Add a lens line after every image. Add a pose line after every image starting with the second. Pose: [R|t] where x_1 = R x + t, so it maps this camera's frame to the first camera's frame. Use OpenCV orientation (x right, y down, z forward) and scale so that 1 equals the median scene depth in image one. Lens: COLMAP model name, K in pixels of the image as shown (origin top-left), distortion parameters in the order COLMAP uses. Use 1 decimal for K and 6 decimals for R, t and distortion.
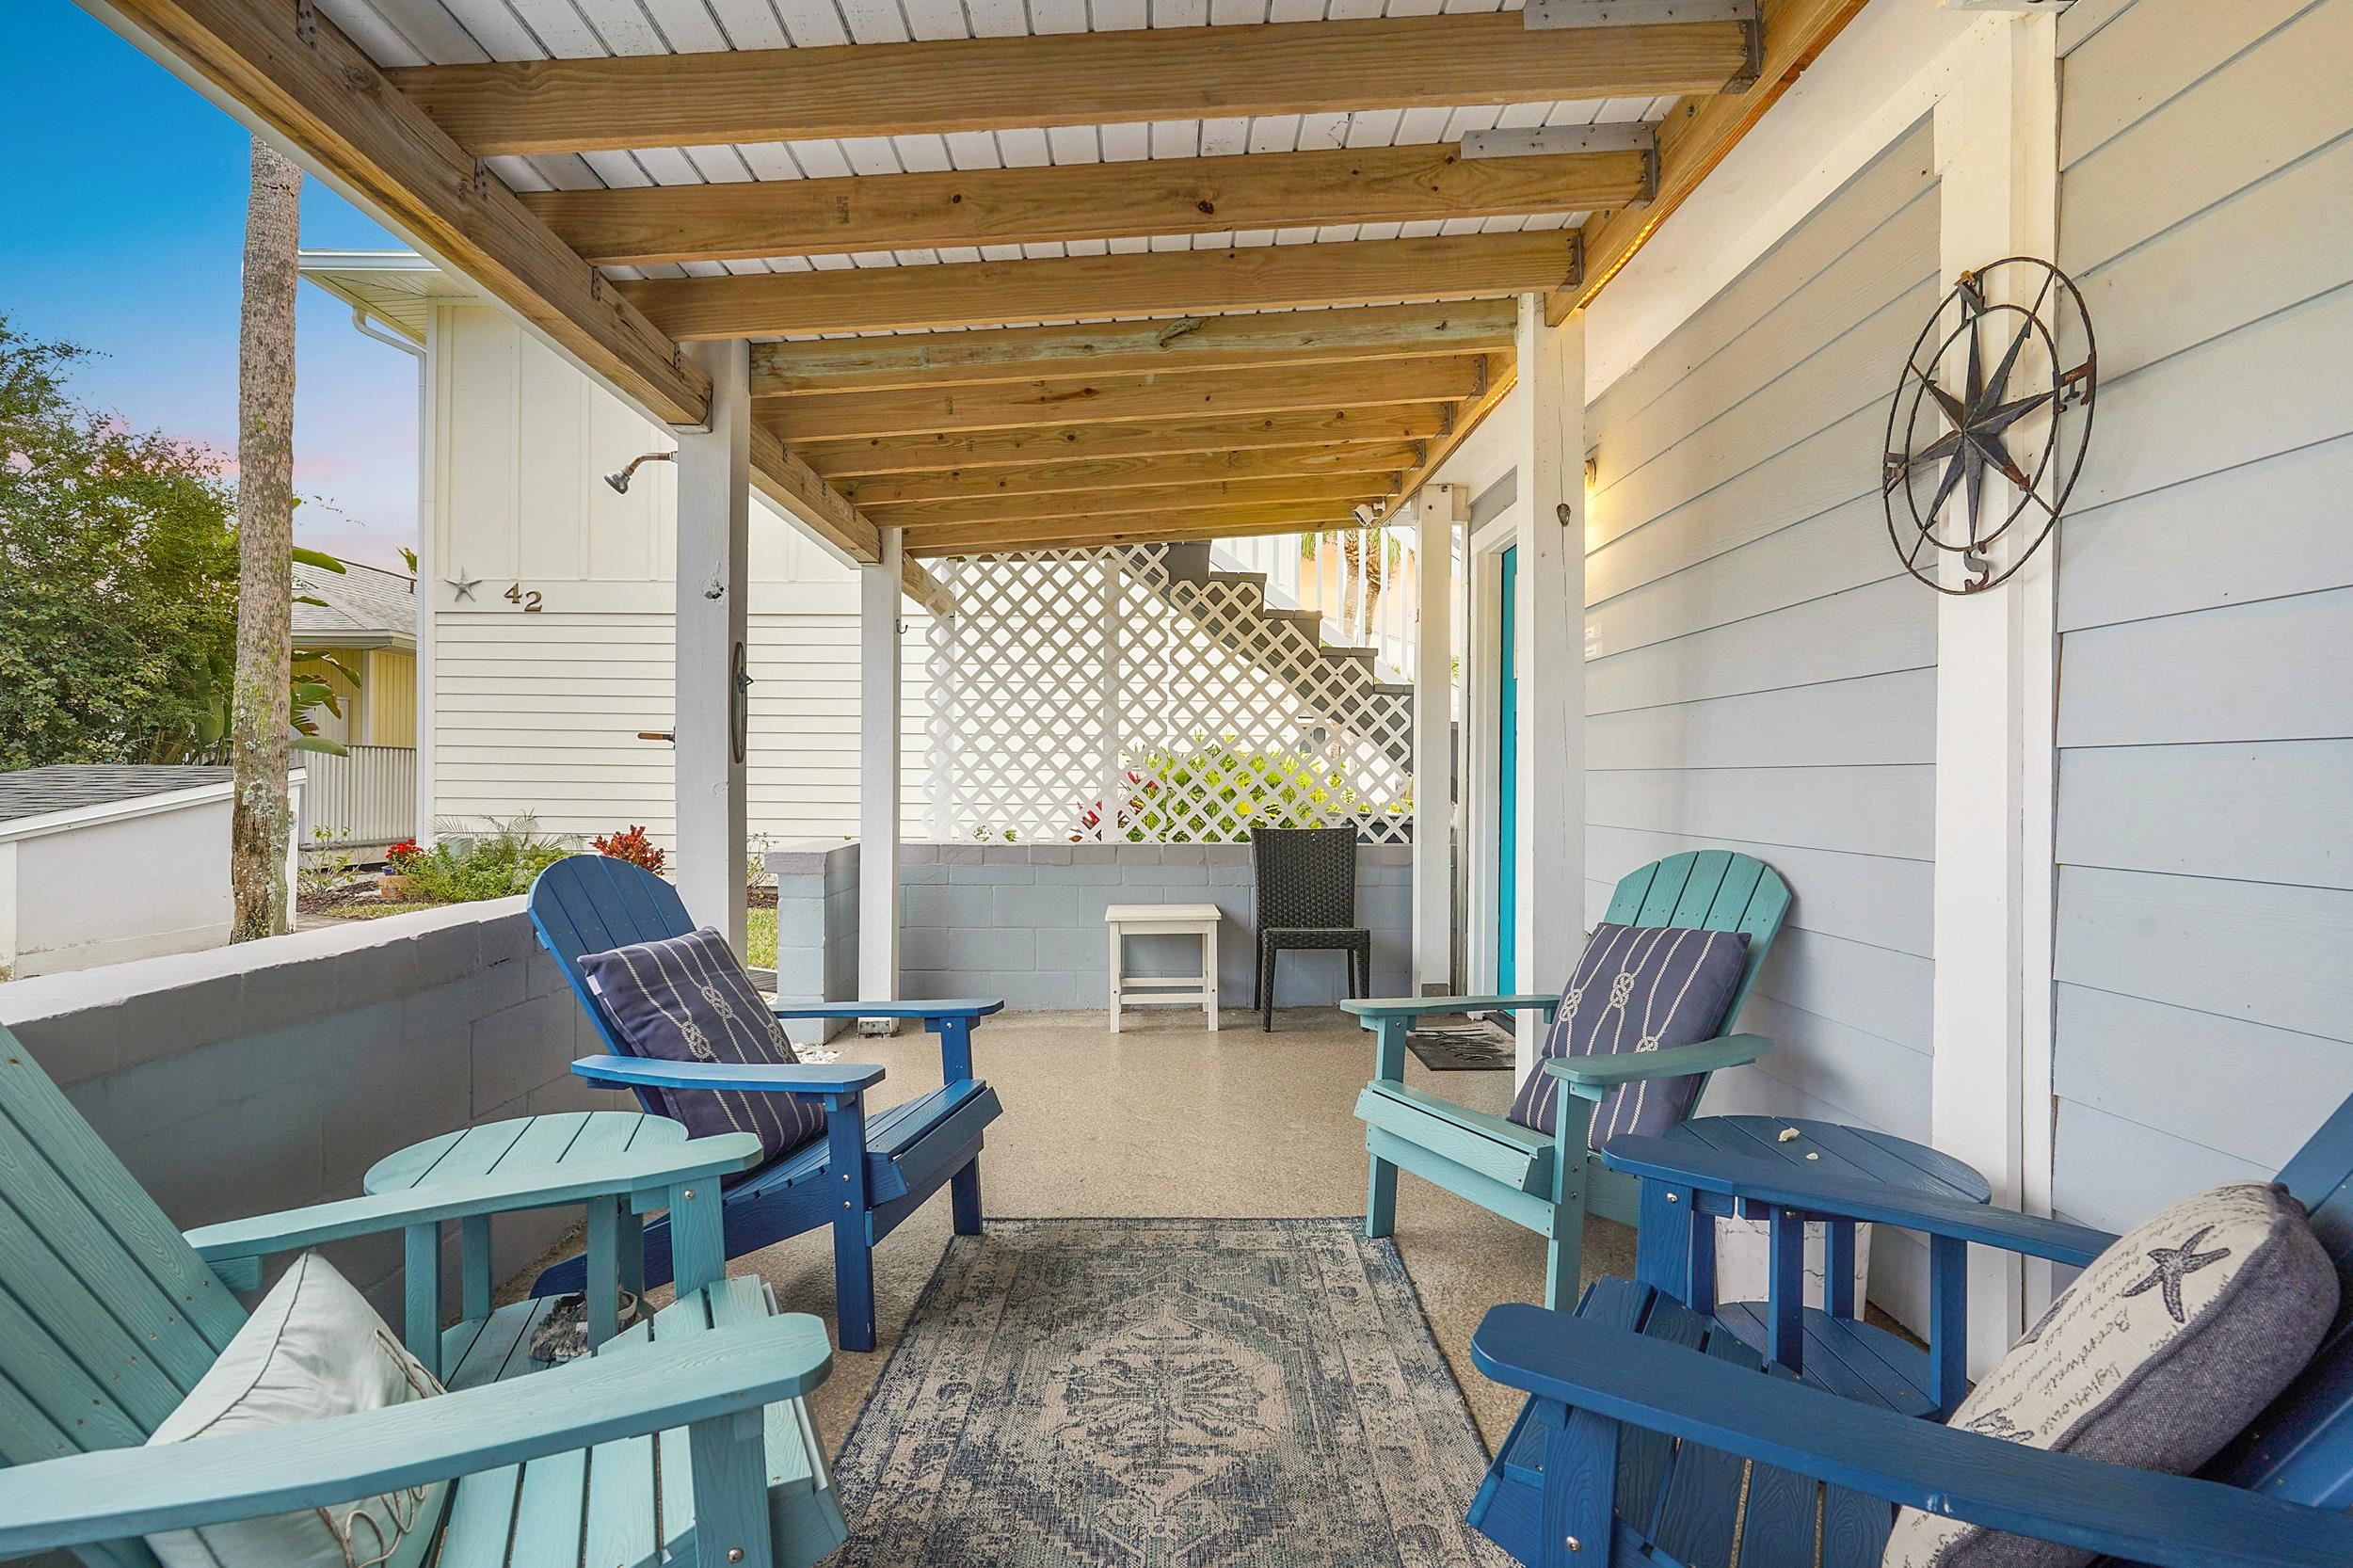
lens RADIAL K [[1142.3, 0, 1164.2], [0, 1142.3, 782.7], [0, 0, 1]] dist [-0.008797, 0.002891]
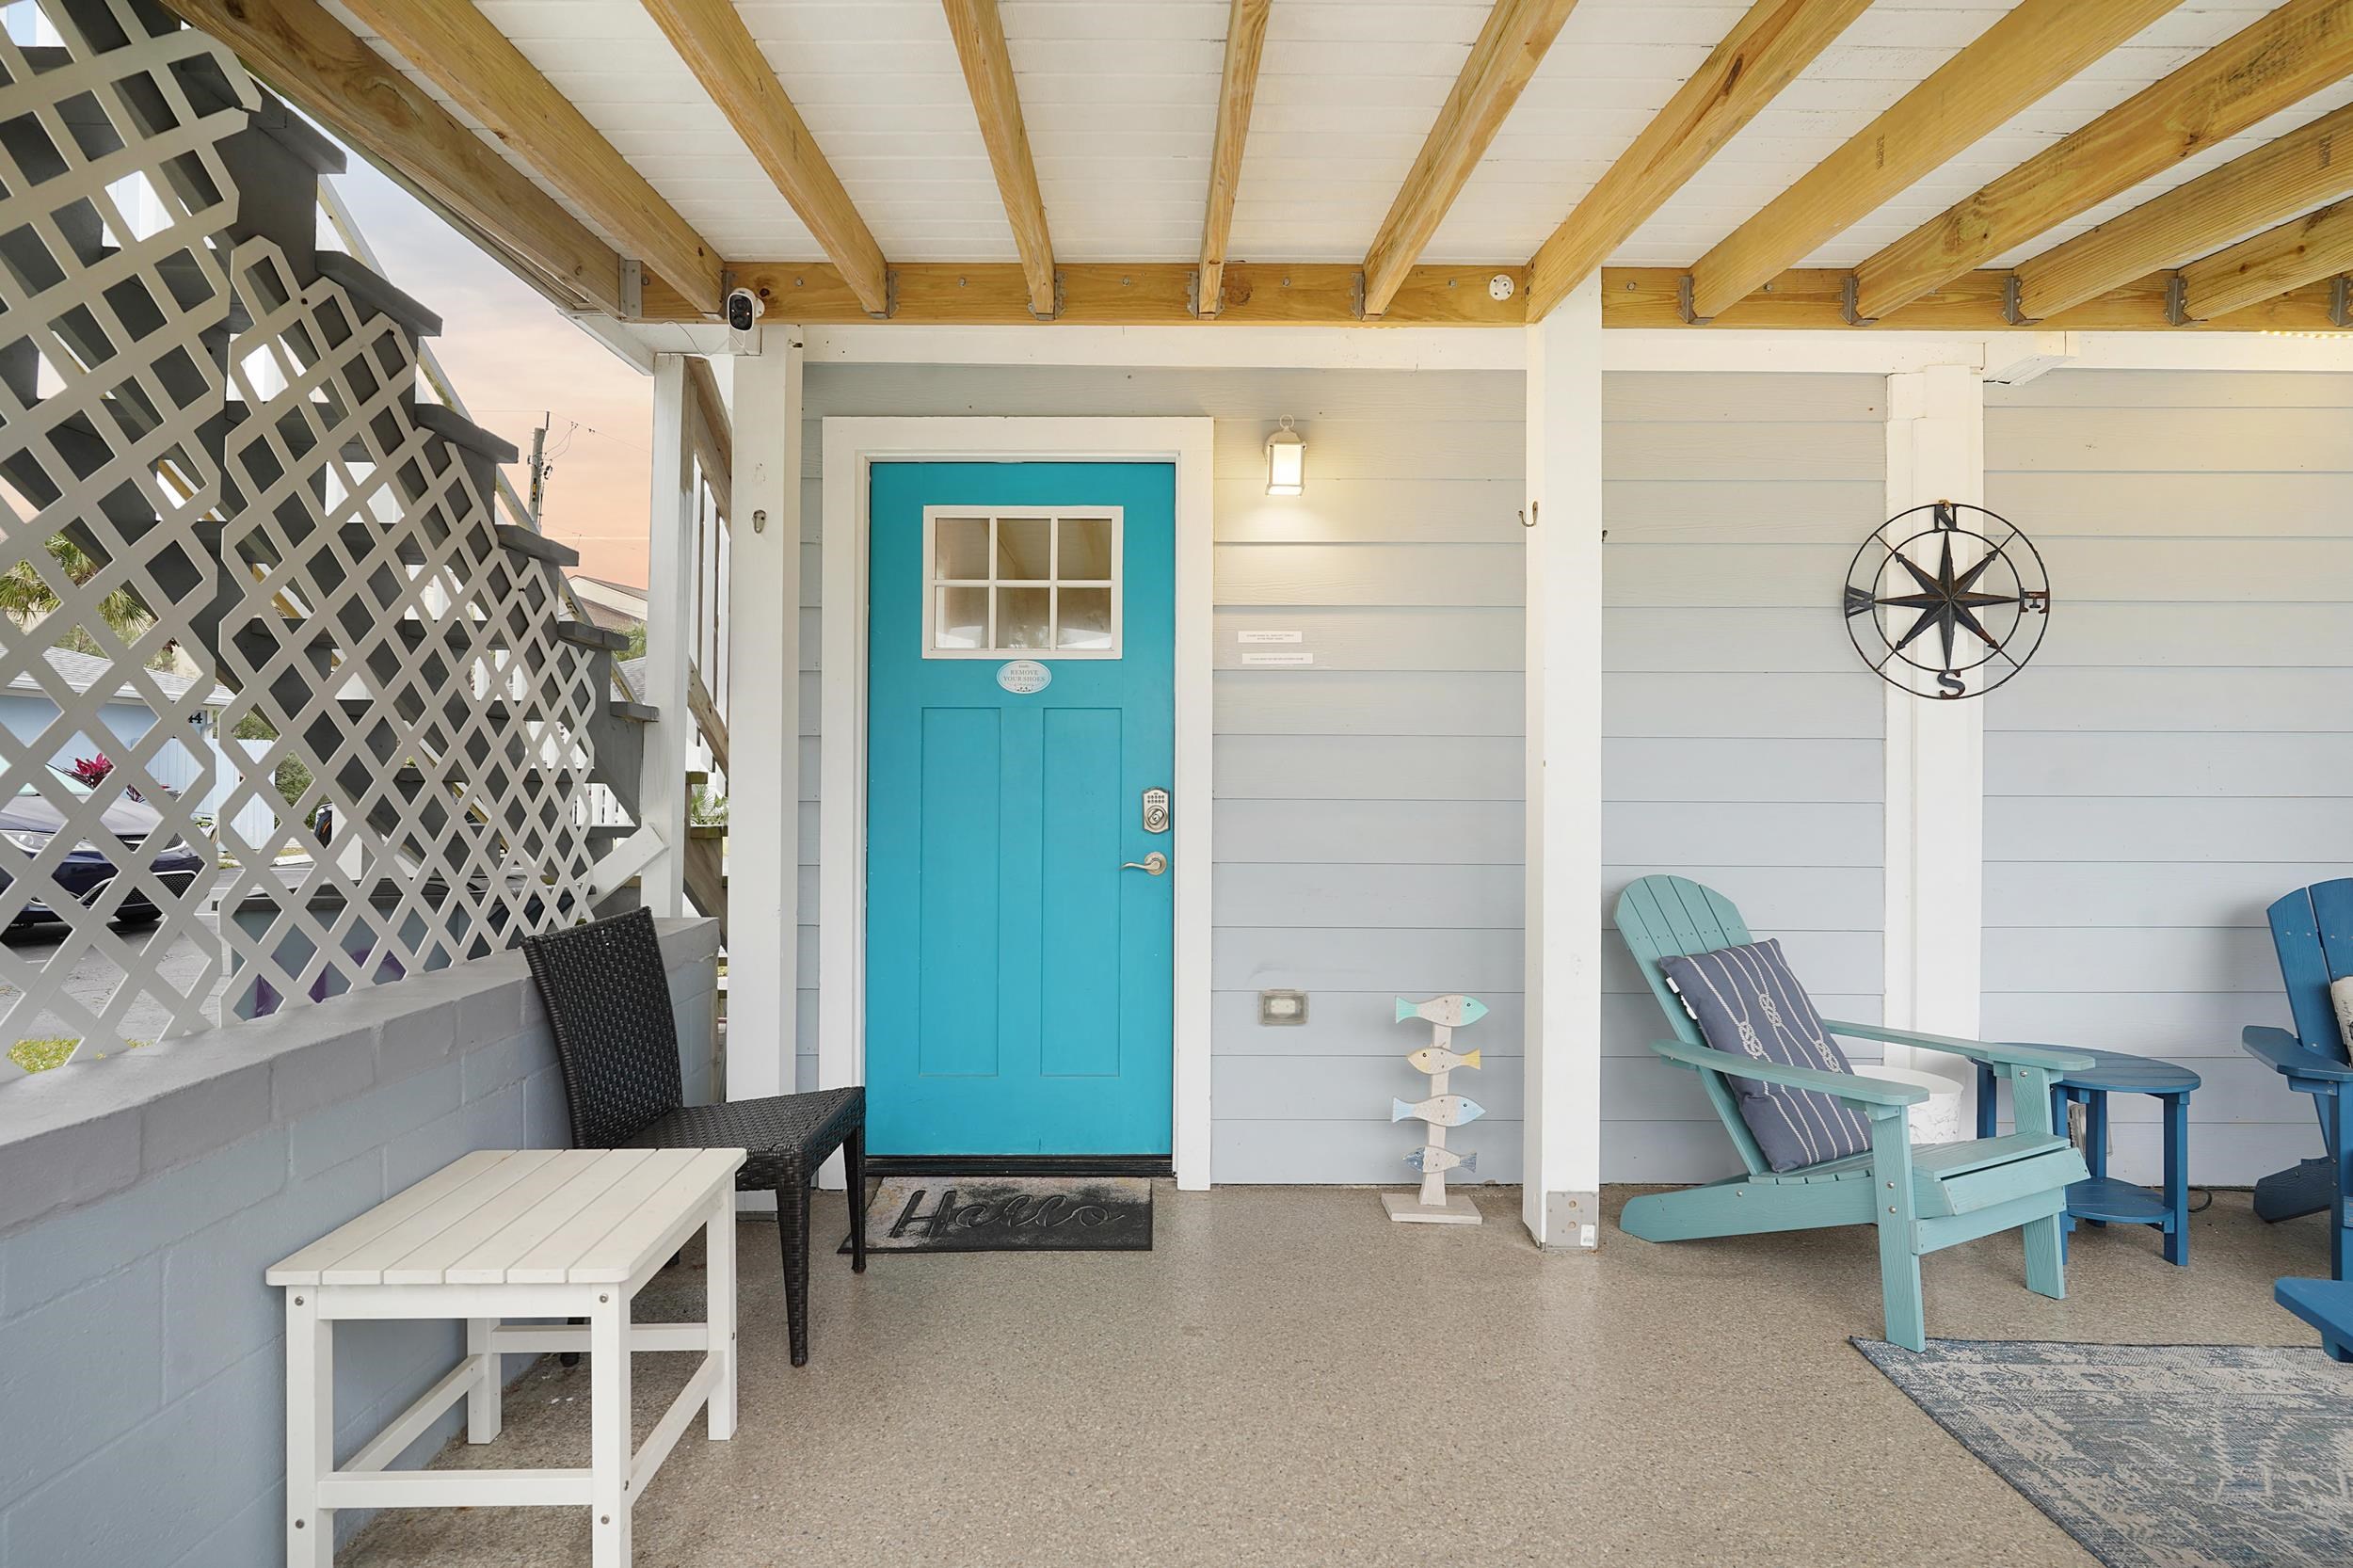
lens RADIAL K [[1142.3, 0, 1164.2], [0, 1142.3, 783.1], [0, 0, 1]] dist [-0.008797, 0.002891]
pose [[0.007112, -0.002114, 0.999972, -0.881427], [-0.003142, 0.999993, 0.002136, -0.045113], [-0.999970, -0.003157, 0.007106, 2.010281]]
